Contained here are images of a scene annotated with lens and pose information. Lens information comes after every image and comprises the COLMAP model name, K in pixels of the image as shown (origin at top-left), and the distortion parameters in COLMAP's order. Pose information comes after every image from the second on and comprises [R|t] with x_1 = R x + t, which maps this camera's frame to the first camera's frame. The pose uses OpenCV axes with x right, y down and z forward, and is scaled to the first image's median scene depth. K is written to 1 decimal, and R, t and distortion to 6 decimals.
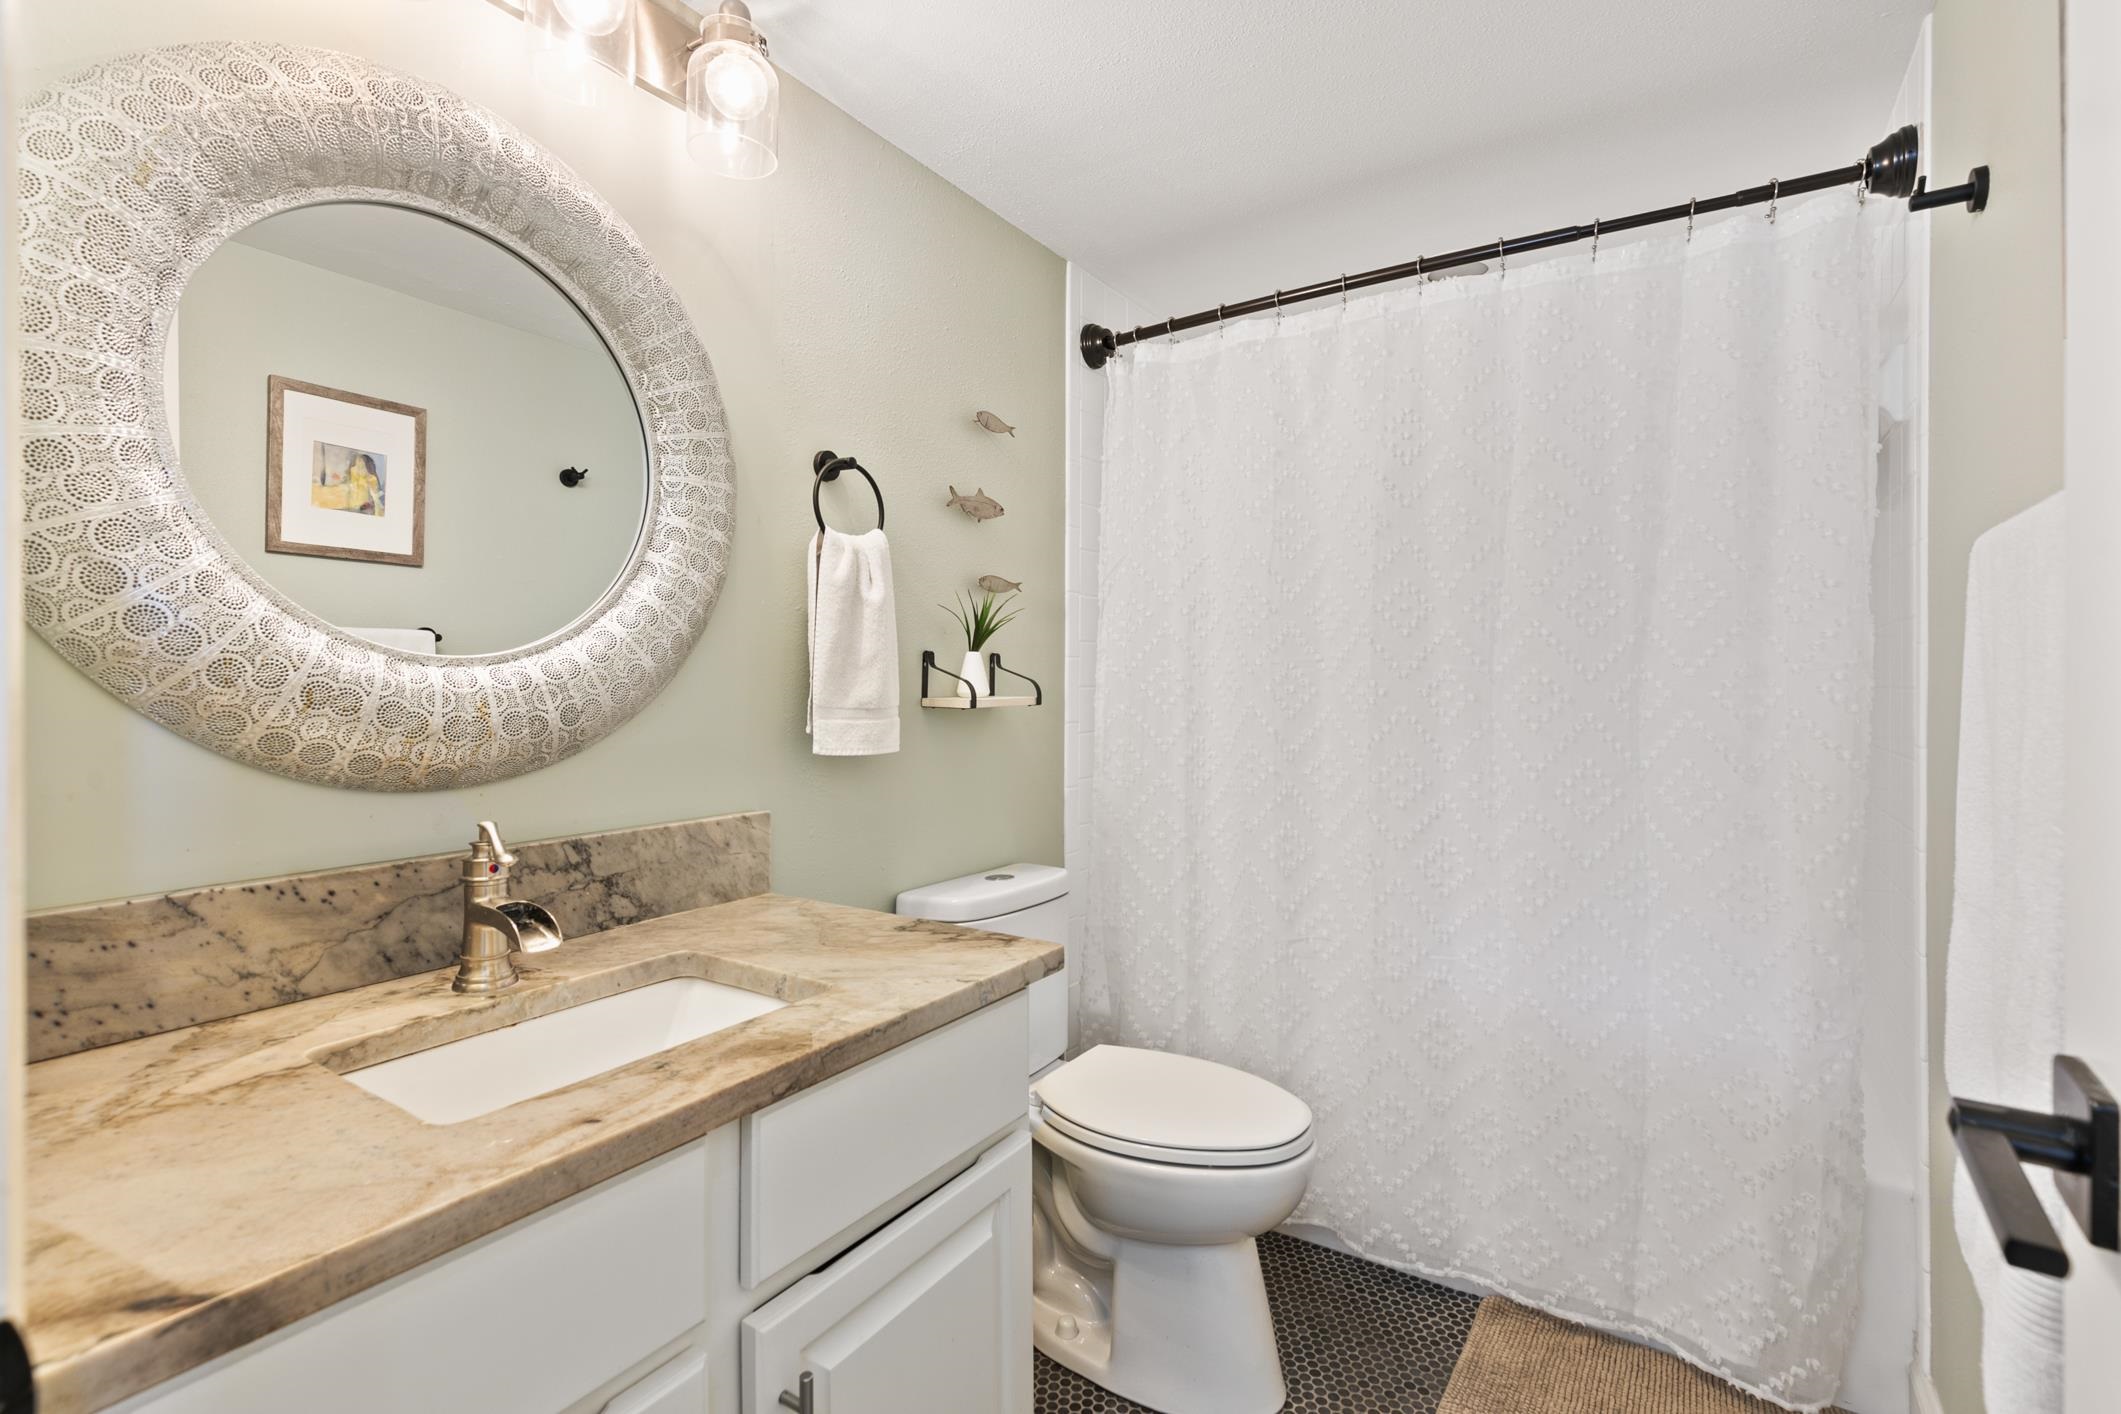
lens RADIAL K [[965.6, 0, 1066.6], [0, 965.6, 672.4], [0, 0, 1]] dist [0.004191, 0.000276]
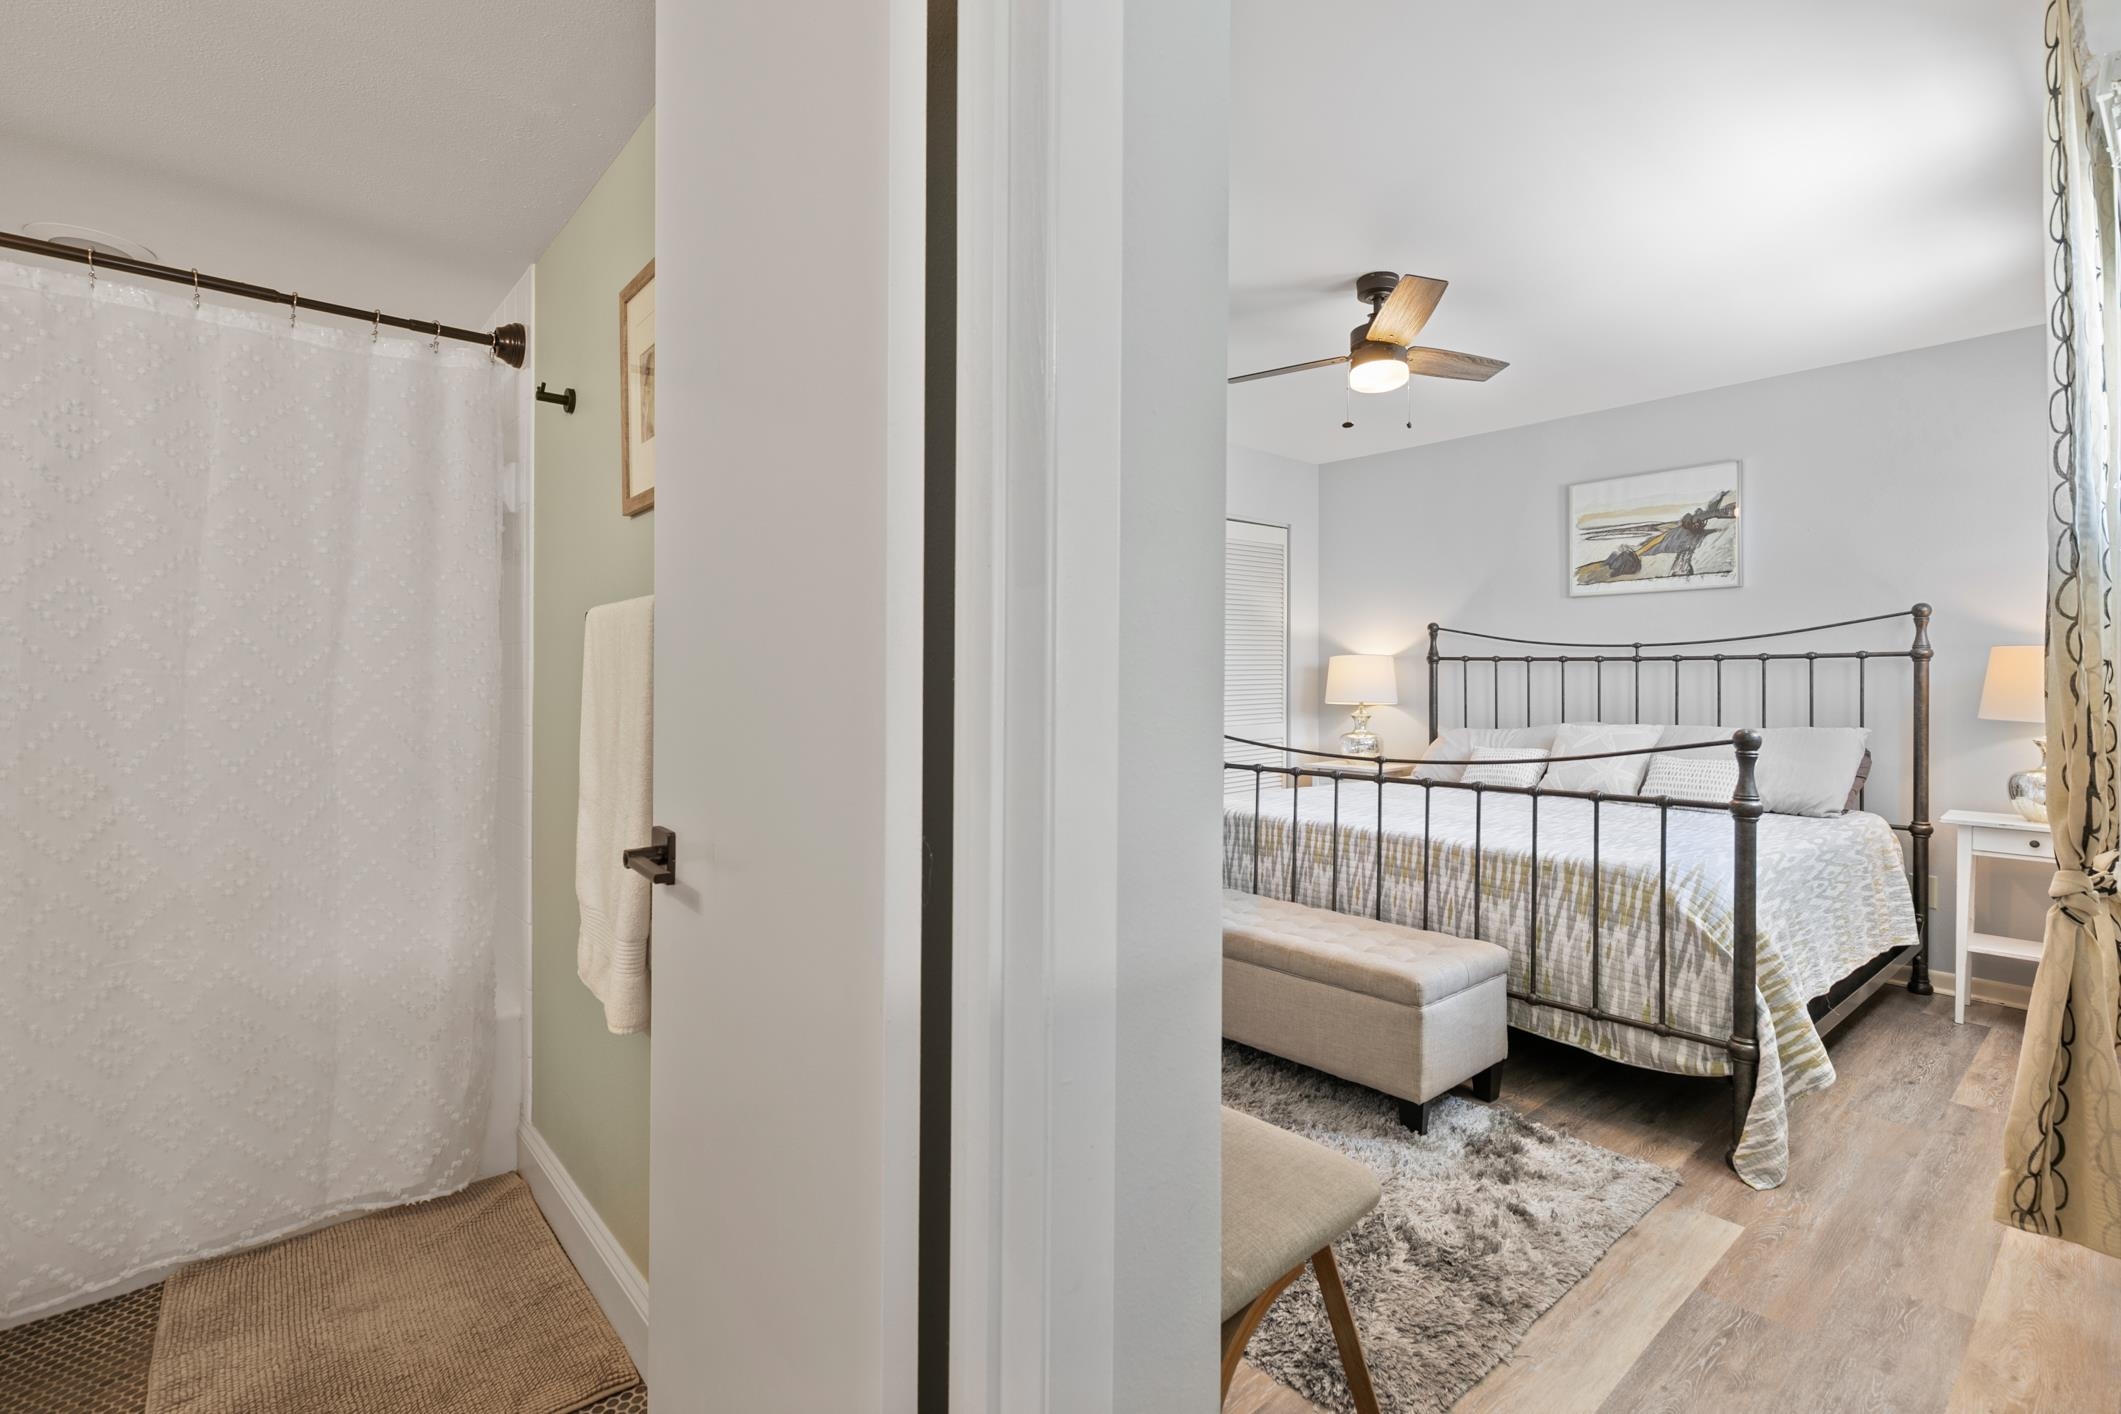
lens RADIAL K [[965.6, 0, 1065.7], [0, 965.6, 693.6], [0, 0, 1]] dist [0.004191, 0.000276]
pose [[0.265429, -0.011523, 0.964062, -0.338709], [-0.006903, 0.999880, 0.013852, -0.002751], [-0.964106, -0.010332, 0.265317, -0.217436]]
